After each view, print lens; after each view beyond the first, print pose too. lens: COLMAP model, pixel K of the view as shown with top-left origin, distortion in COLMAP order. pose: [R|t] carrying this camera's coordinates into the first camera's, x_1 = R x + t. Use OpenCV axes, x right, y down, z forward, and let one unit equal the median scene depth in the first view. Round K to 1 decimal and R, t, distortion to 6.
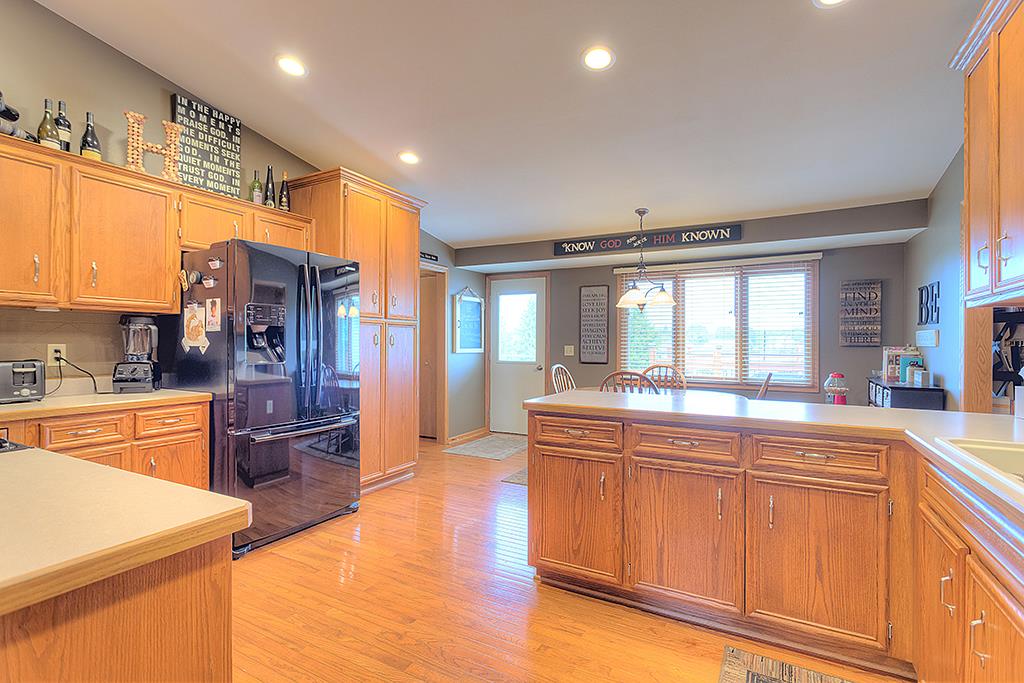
lens RADIAL K [[484.5, 0, 512.5], [0, 484.5, 340.8], [0, 0, 1]] dist [0.006267, 0.002064]
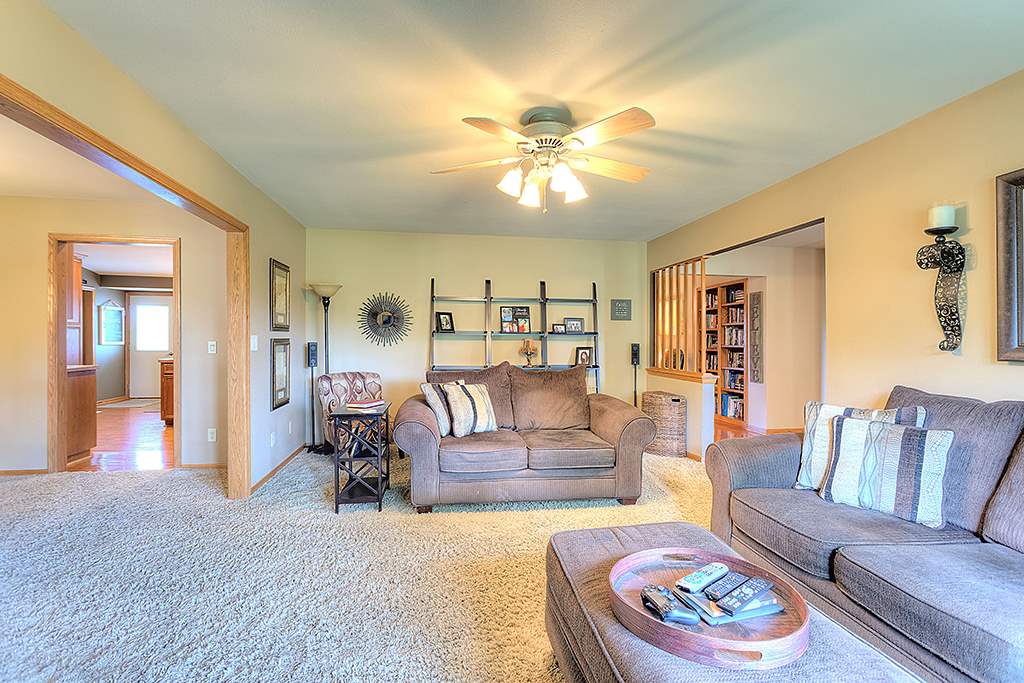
lens RADIAL K [[484.5, 0, 510.2], [0, 484.5, 338.0], [0, 0, 1]] dist [0.006267, 0.002064]
pose [[0.794689, -0.001707, 0.607014, -0.025554], [0.002897, 0.999995, -0.000981, 0.009546], [-0.607009, 0.002538, 0.794691, -0.917717]]
